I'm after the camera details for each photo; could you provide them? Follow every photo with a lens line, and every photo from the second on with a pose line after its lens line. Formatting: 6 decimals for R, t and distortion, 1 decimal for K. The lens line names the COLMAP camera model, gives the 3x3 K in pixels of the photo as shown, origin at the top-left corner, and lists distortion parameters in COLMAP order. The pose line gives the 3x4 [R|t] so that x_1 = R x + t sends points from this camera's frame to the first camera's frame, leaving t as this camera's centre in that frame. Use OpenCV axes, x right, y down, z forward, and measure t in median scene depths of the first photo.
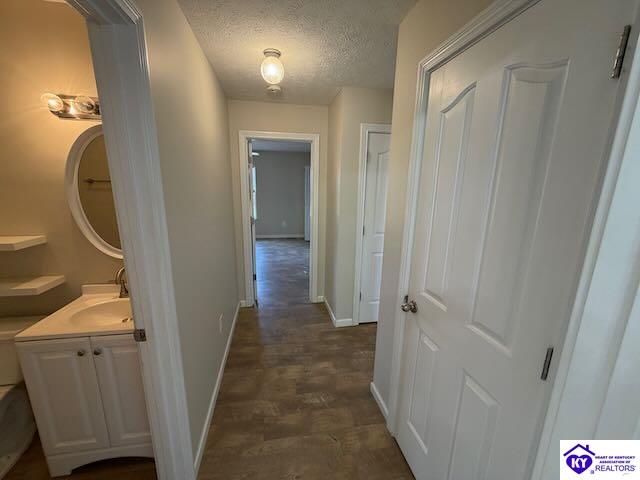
lens RADIAL K [[255.1, 0, 317.6], [0, 255.1, 239.7], [0, 0, 1]] dist [0.000550, 0.000012]
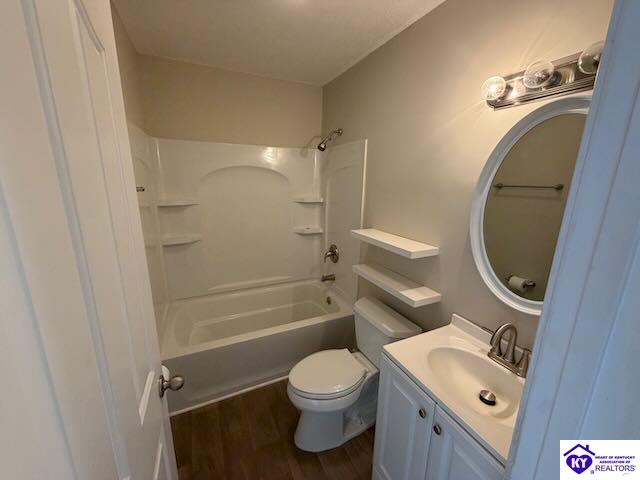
lens RADIAL K [[255.1, 0, 317.6], [0, 255.1, 239.7], [0, 0, 1]] dist [0.000550, 0.000012]
pose [[0.254192, 0.210907, -0.943877, -0.338102], [-0.215374, 0.963771, 0.157351, -0.103758], [0.942868, 0.163290, 0.290407, 0.339078]]
